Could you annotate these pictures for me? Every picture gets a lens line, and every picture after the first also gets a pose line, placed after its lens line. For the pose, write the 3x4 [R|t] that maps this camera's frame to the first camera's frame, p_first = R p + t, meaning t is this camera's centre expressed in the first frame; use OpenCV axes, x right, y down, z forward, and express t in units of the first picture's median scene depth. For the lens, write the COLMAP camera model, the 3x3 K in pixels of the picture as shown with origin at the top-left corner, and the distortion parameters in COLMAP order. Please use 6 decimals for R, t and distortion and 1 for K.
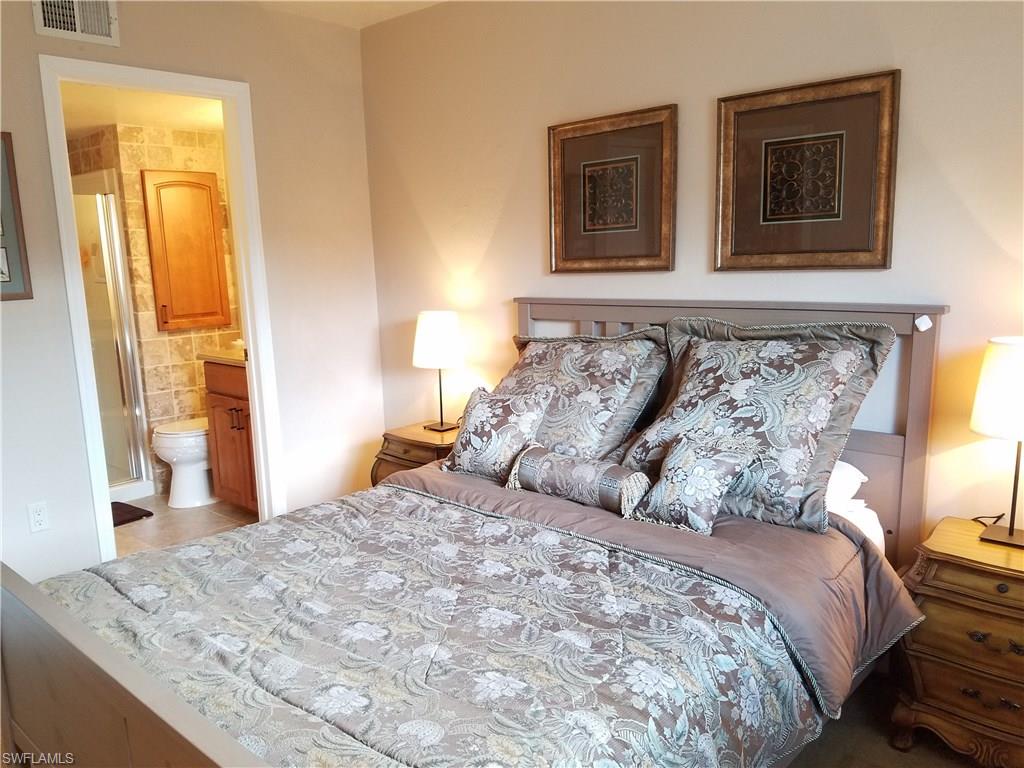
lens RADIAL K [[792.9, 0, 502.7], [0, 792.9, 391.0], [0, 0, 1]] dist [0.163963, -0.253378]
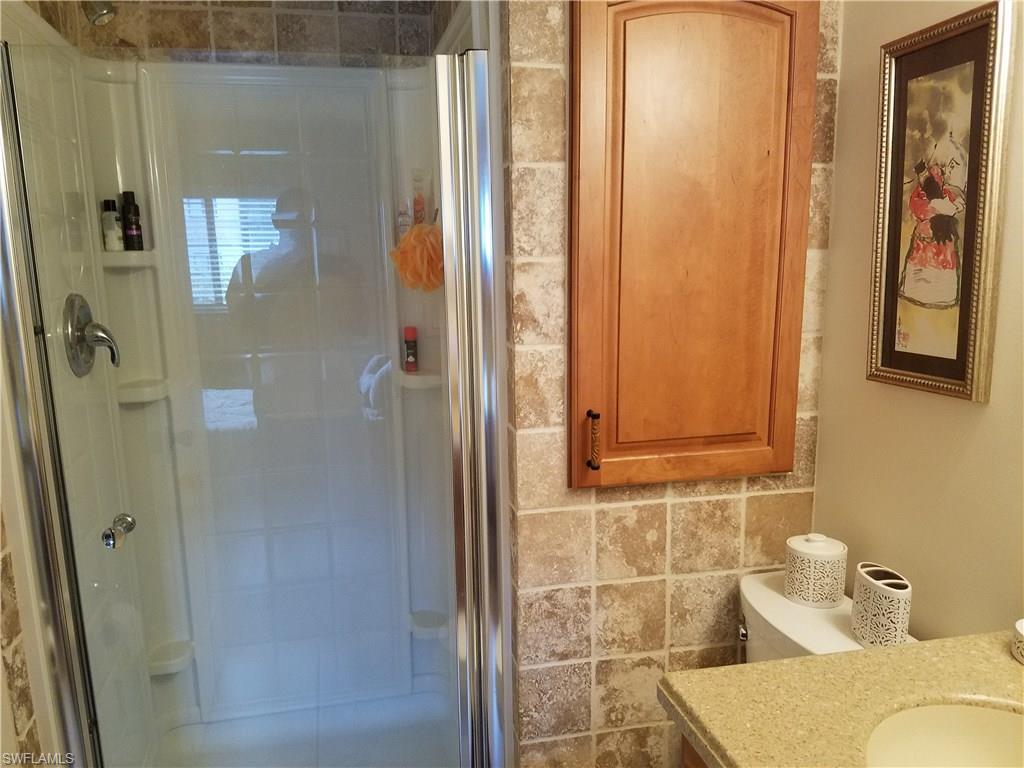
lens RADIAL K [[792.9, 0, 499.1], [0, 792.9, 414.9], [0, 0, 1]] dist [0.163963, -0.253378]
pose [[0.800962, 0.129326, -0.584581, -0.260578], [-0.112655, 0.991506, 0.064995, -0.118091], [0.588022, 0.013797, 0.808728, 0.713595]]
